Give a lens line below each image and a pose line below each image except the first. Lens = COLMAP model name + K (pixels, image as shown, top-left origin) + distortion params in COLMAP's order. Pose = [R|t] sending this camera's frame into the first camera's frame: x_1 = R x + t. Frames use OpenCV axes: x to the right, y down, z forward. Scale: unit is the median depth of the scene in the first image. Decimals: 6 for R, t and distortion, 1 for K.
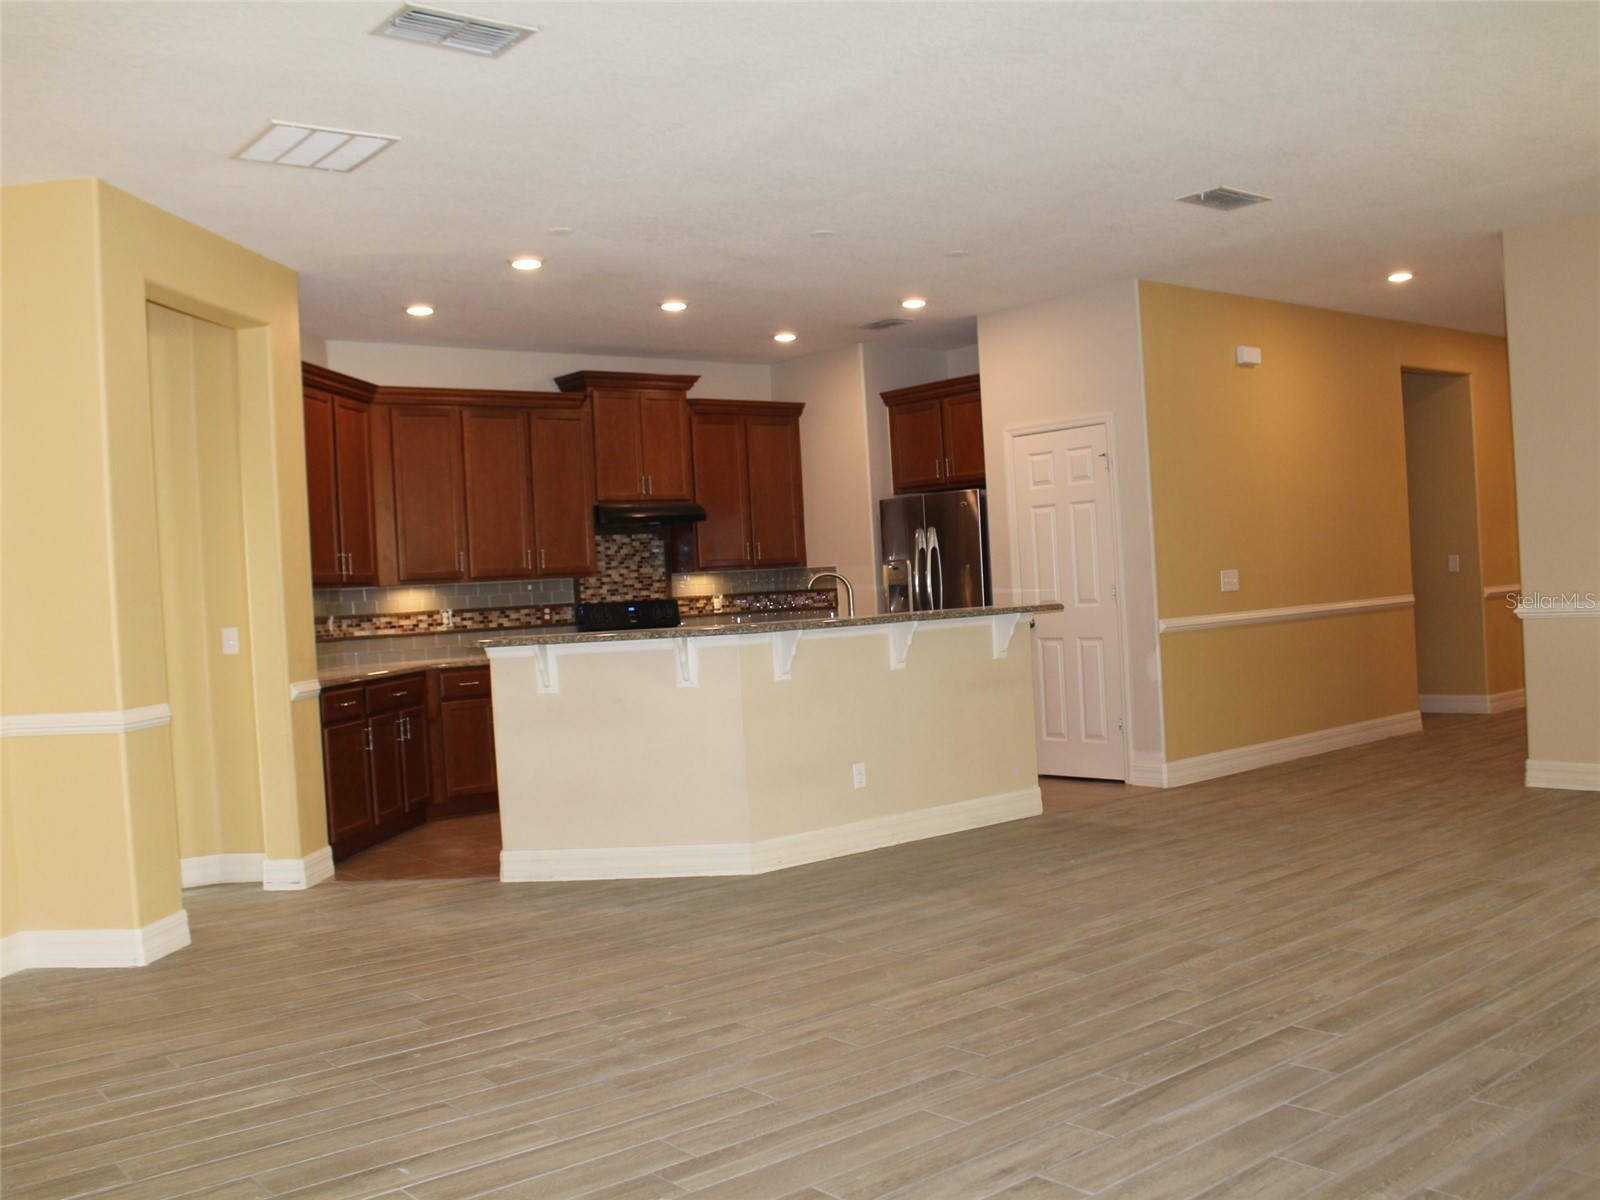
lens RADIAL K [[1489.8, 0, 800.0], [0, 1489.8, 600.0], [0, 0, 1]] dist [-0.155361, 0.120697]
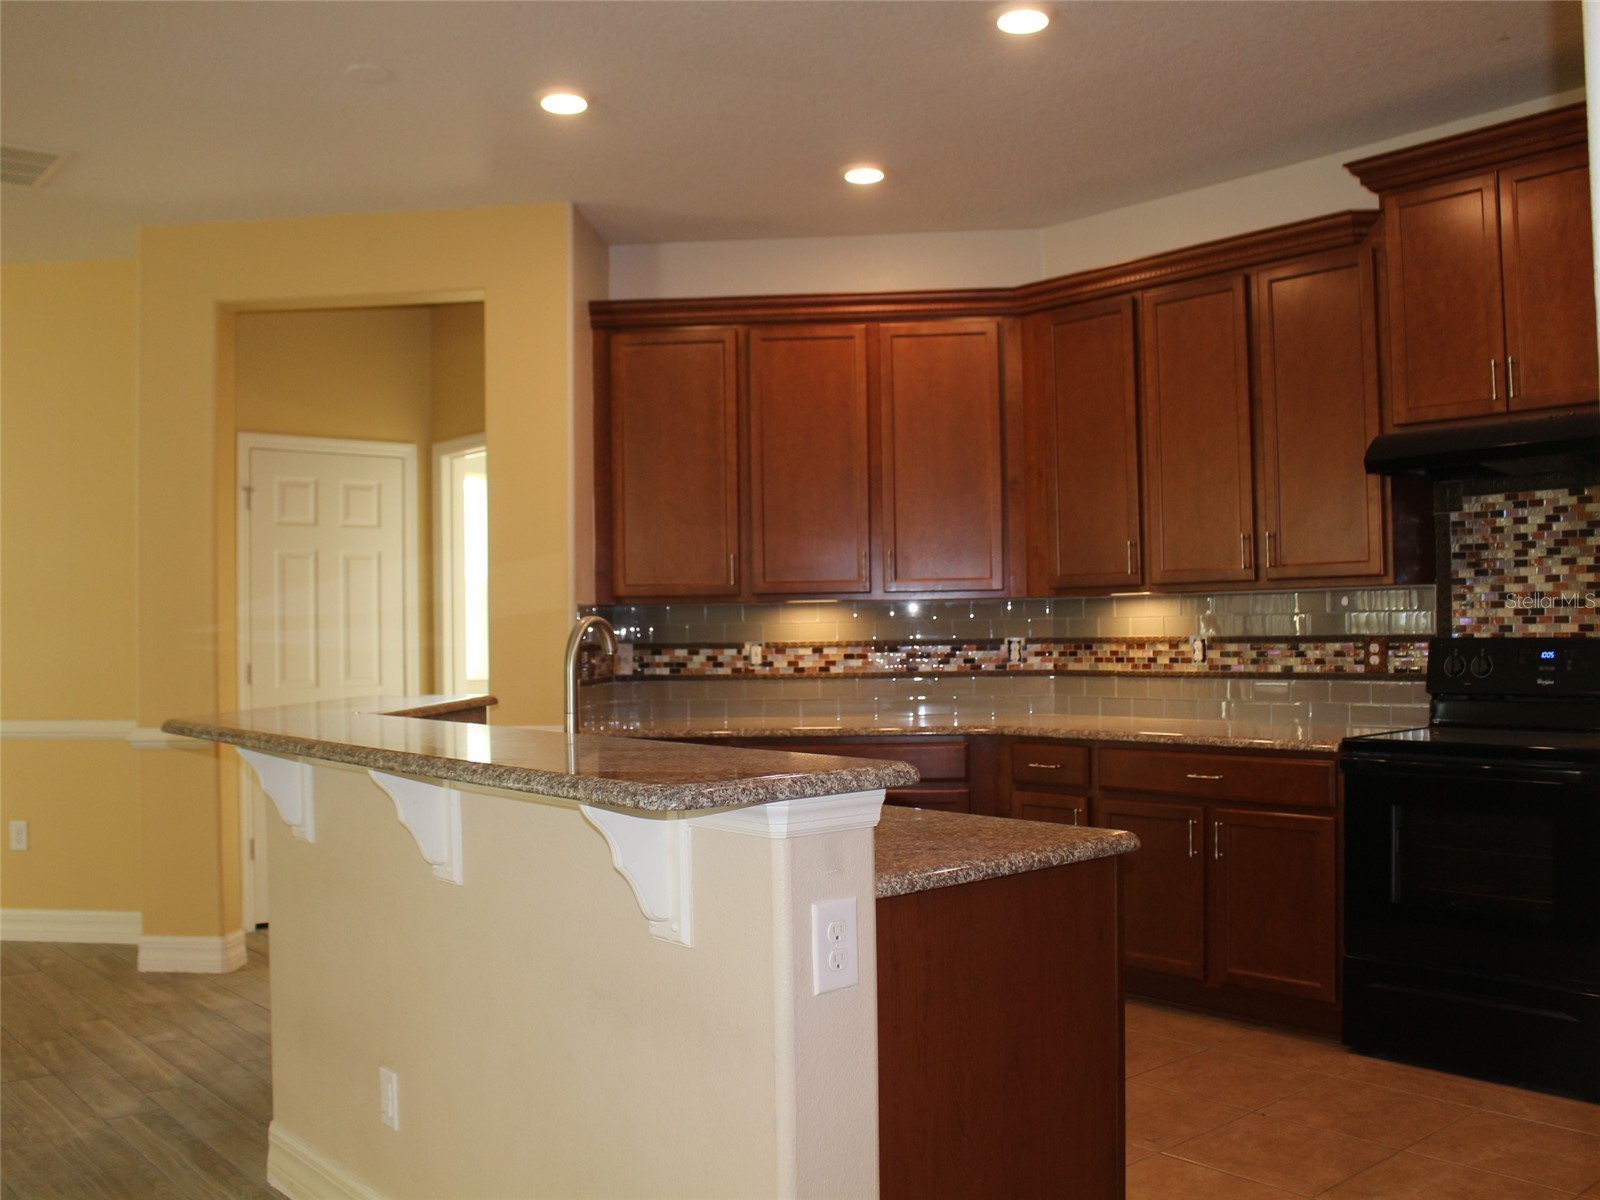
lens RADIAL K [[1489.8, 0, 800.0], [0, 1489.8, 600.0], [0, 0, 1]] dist [-0.155361, 0.120697]
pose [[0.028388, 0.034038, -0.999017, 0.326930], [0.005194, 0.999402, 0.034199, -0.027582], [0.999583, -0.006159, 0.028194, 0.792821]]
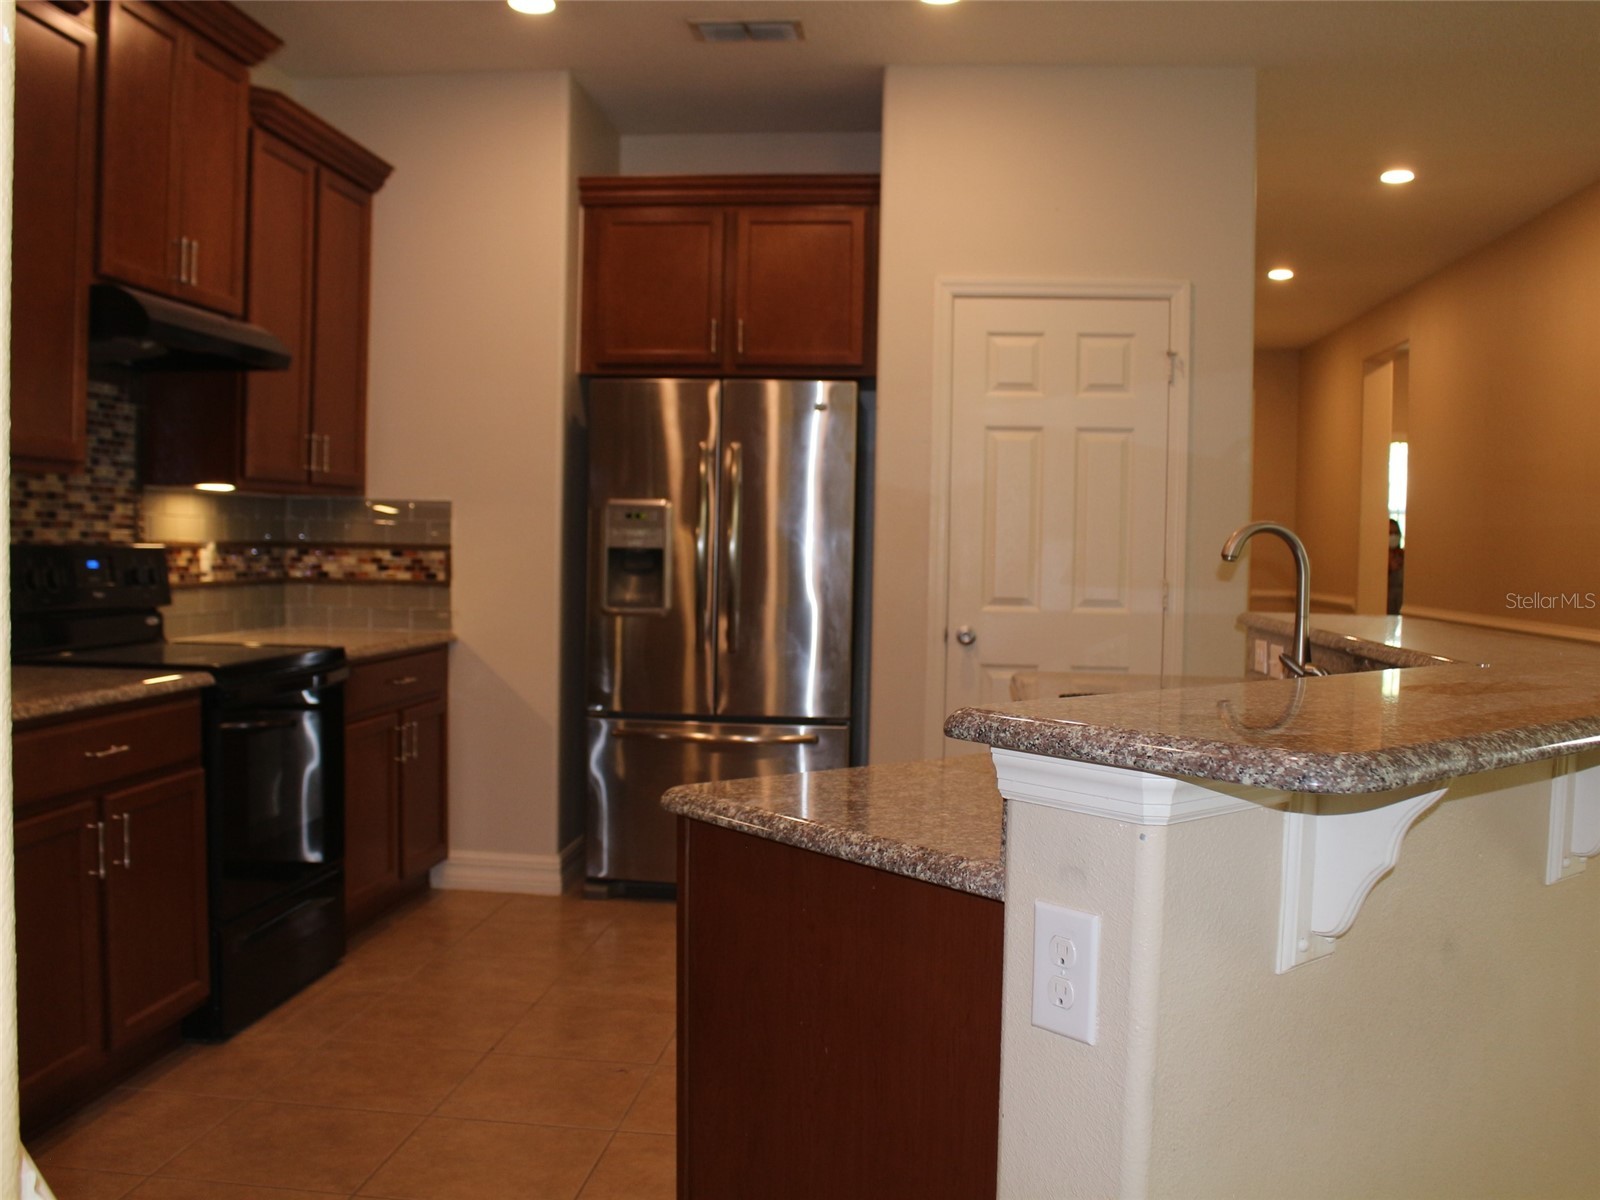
lens RADIAL K [[1489.8, 0, 800.0], [0, 1489.8, 600.0], [0, 0, 1]] dist [-0.155361, 0.120697]
pose [[0.703790, 0.042200, 0.709153, -0.265368], [-0.051199, 0.998651, -0.008615, 0.009677], [-0.708561, -0.030245, 0.705002, 0.613369]]
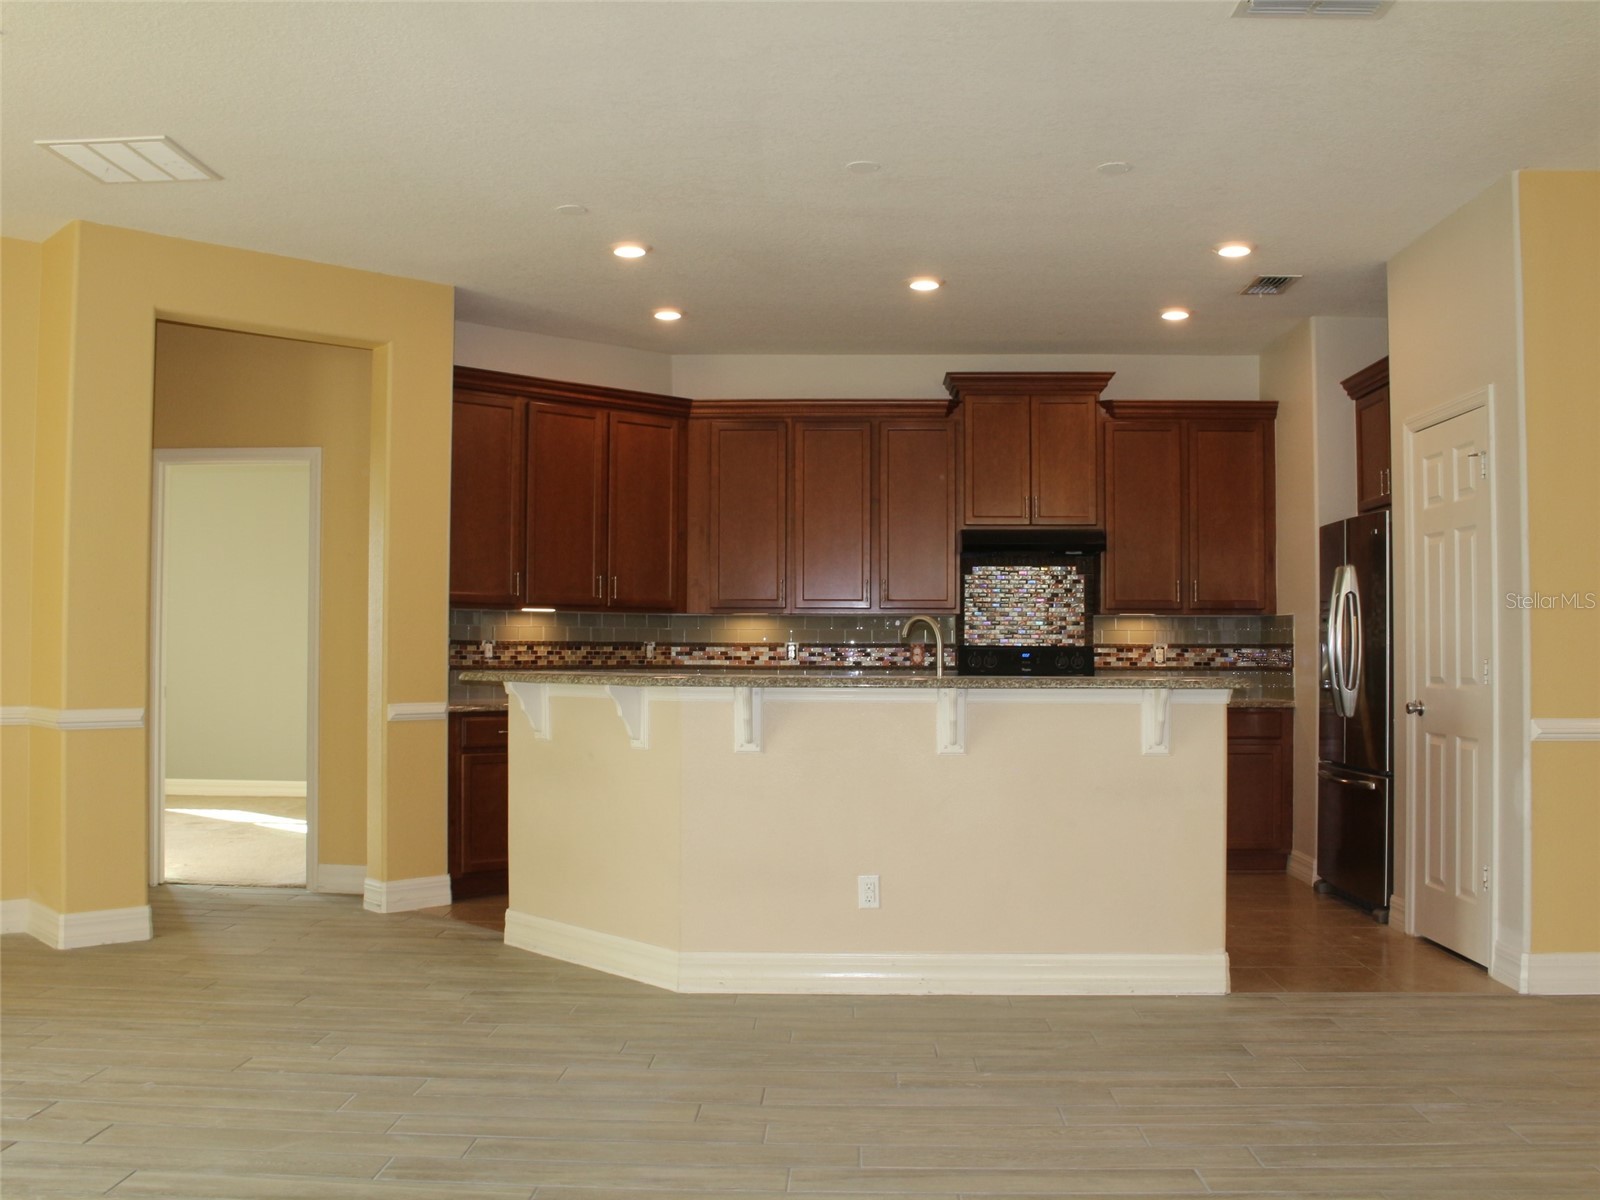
lens RADIAL K [[1489.8, 0, 800.0], [0, 1489.8, 600.0], [0, 0, 1]] dist [-0.155361, 0.120697]
pose [[0.750426, 0.035303, -0.660011, 0.354198], [-0.050738, 0.998703, -0.004270, -0.015452], [0.659004, 0.036692, 0.751244, 0.300562]]
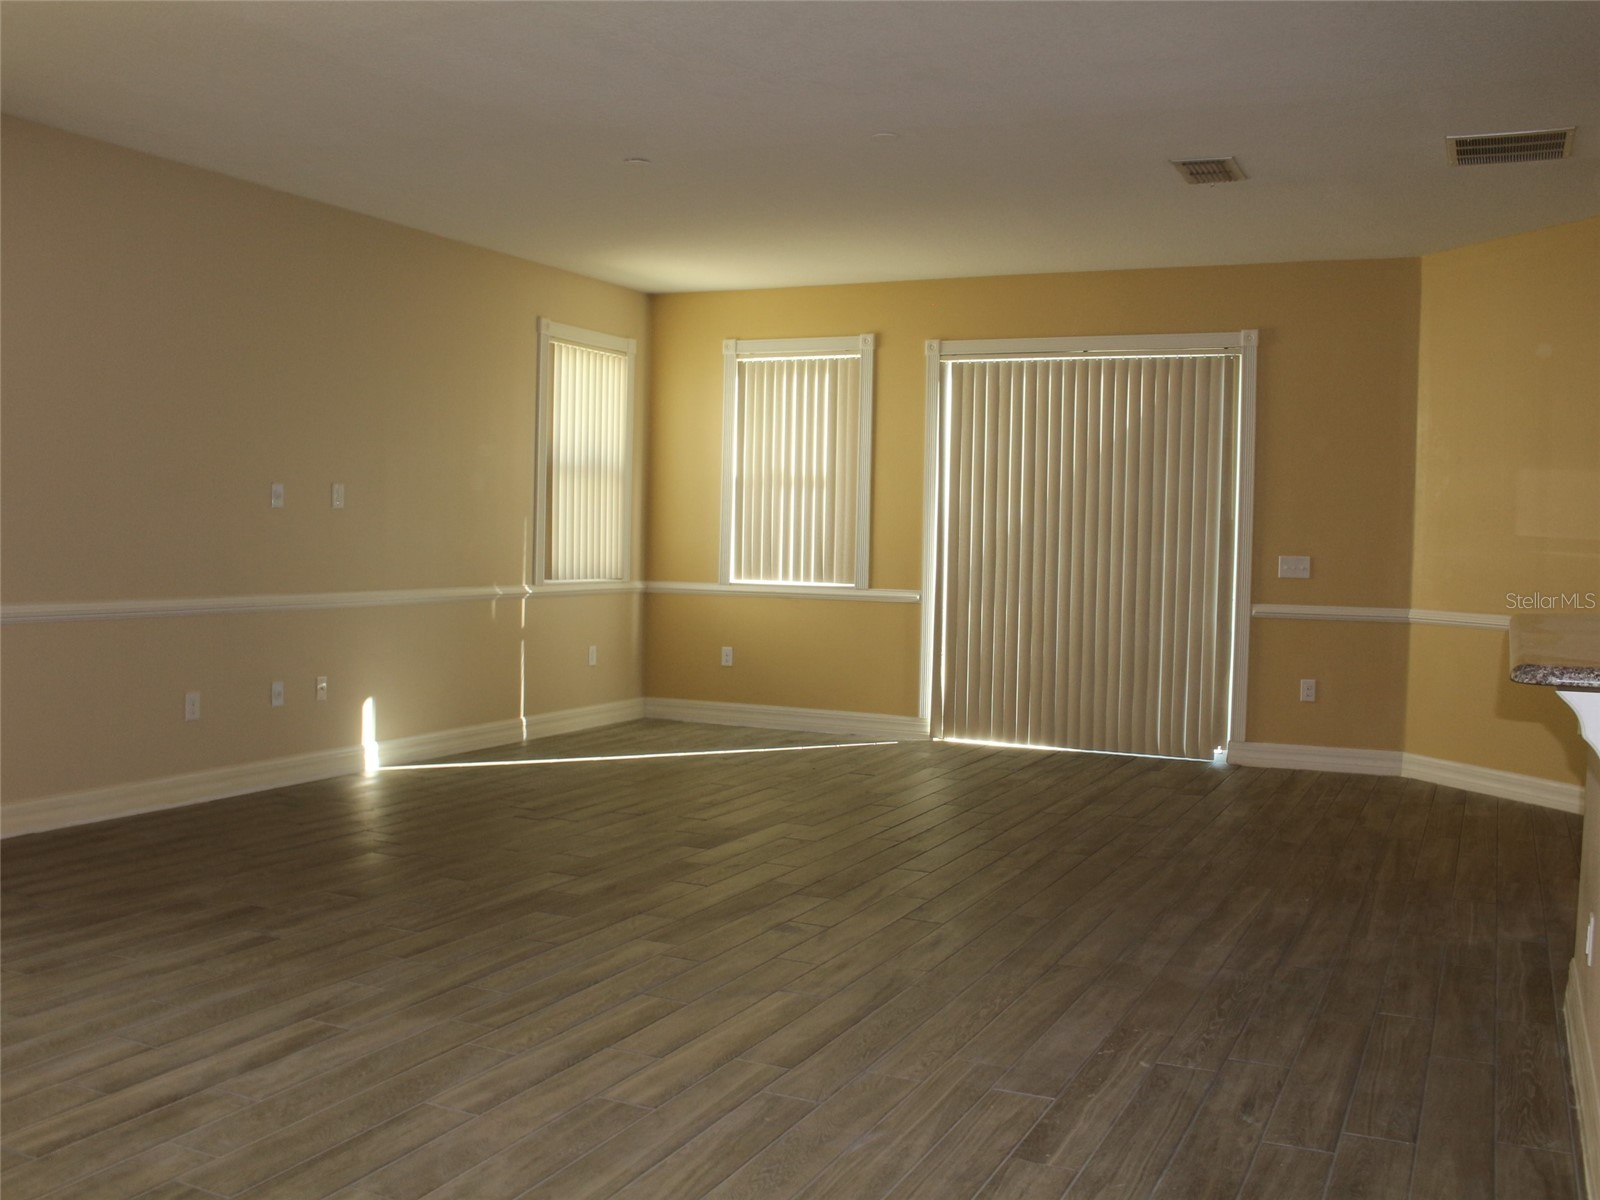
lens RADIAL K [[1489.8, 0, 800.0], [0, 1489.8, 600.0], [0, 0, 1]] dist [-0.155361, 0.120697]
pose [[-0.904088, 0.057378, -0.423478, 0.349342], [0.028366, 0.996817, 0.074504, -0.030585], [0.426405, 0.055346, -0.902838, 0.945514]]
